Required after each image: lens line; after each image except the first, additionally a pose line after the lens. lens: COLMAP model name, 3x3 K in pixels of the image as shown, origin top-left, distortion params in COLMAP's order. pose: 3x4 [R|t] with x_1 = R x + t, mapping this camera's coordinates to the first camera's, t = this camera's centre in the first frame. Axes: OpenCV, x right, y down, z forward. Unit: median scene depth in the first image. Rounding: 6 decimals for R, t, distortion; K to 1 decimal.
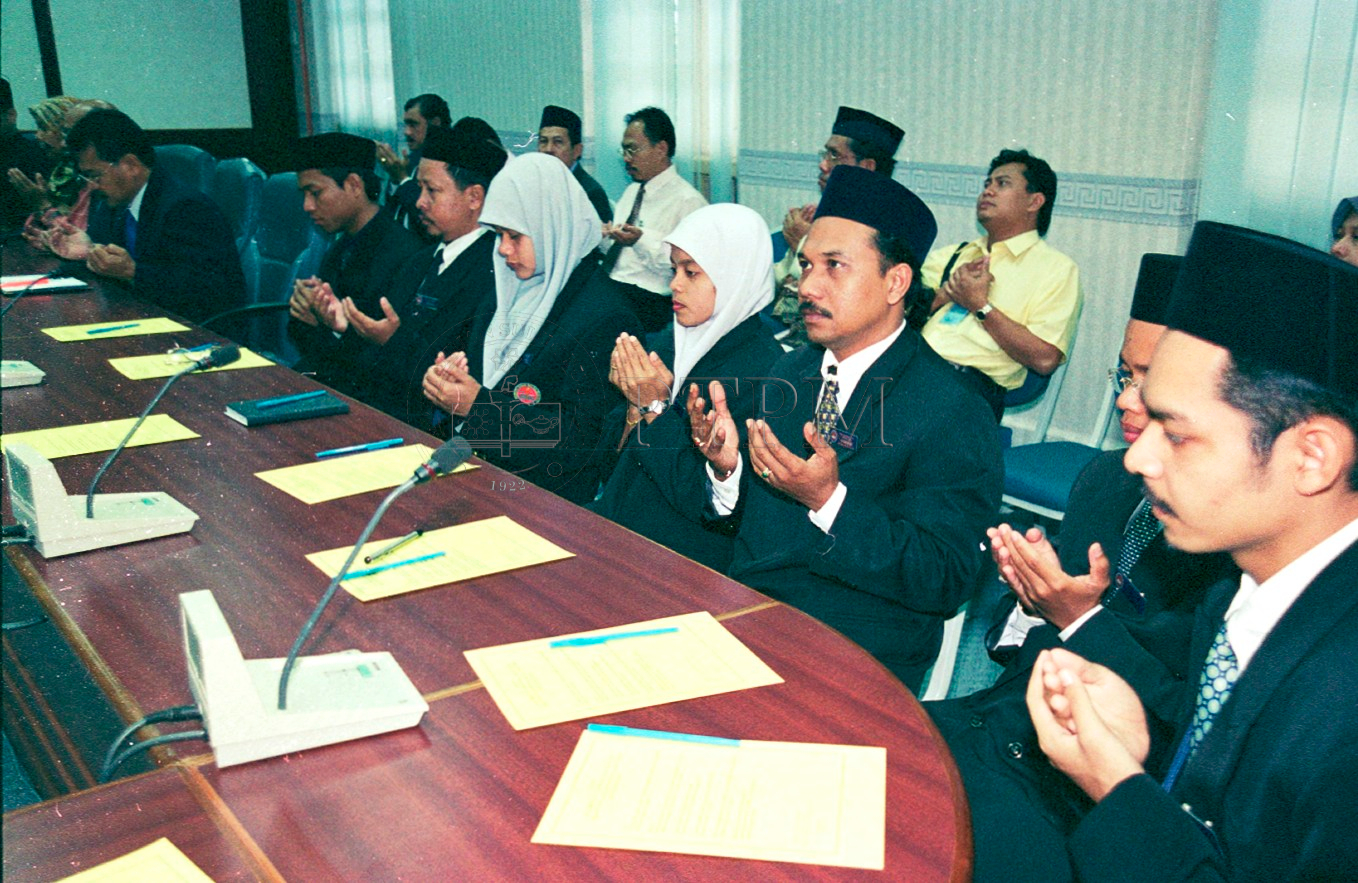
lens RADIAL K [[1478.6, 0, 679.1], [0, 1478.6, 487.2], [0, 0, 1]] dist [0.011319, -0.004655]
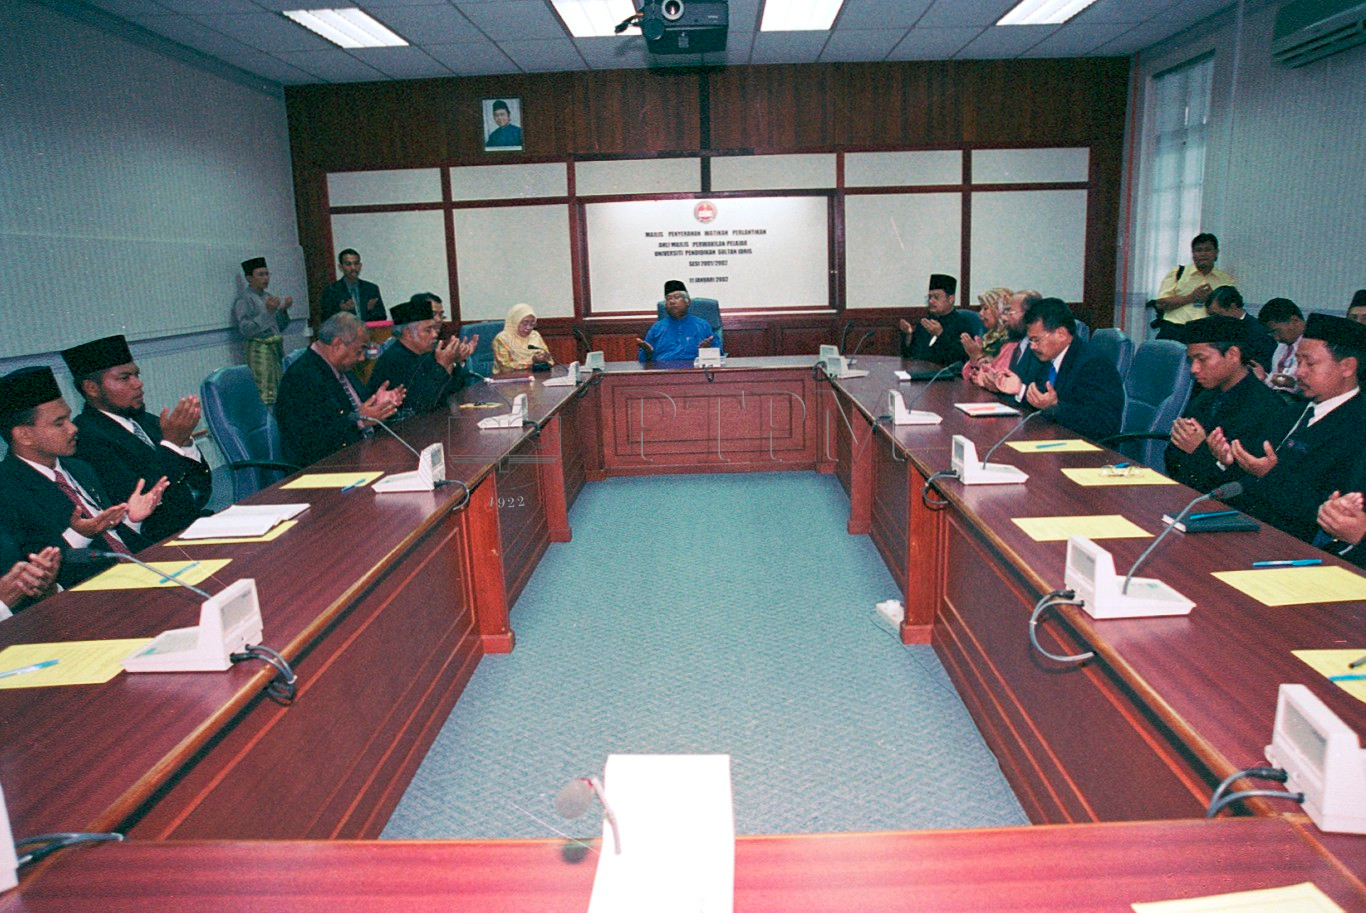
lens RADIAL K [[988.2, 0, 683.0], [0, 988.2, 456.5], [0, 0, 1]] dist [-0.000082, 0.004704]
pose [[0.823311, 0.093744, -0.559795, -0.136002], [-0.134996, 0.990306, -0.032705, -0.014377], [0.551303, 0.102497, 0.827985, -0.030931]]
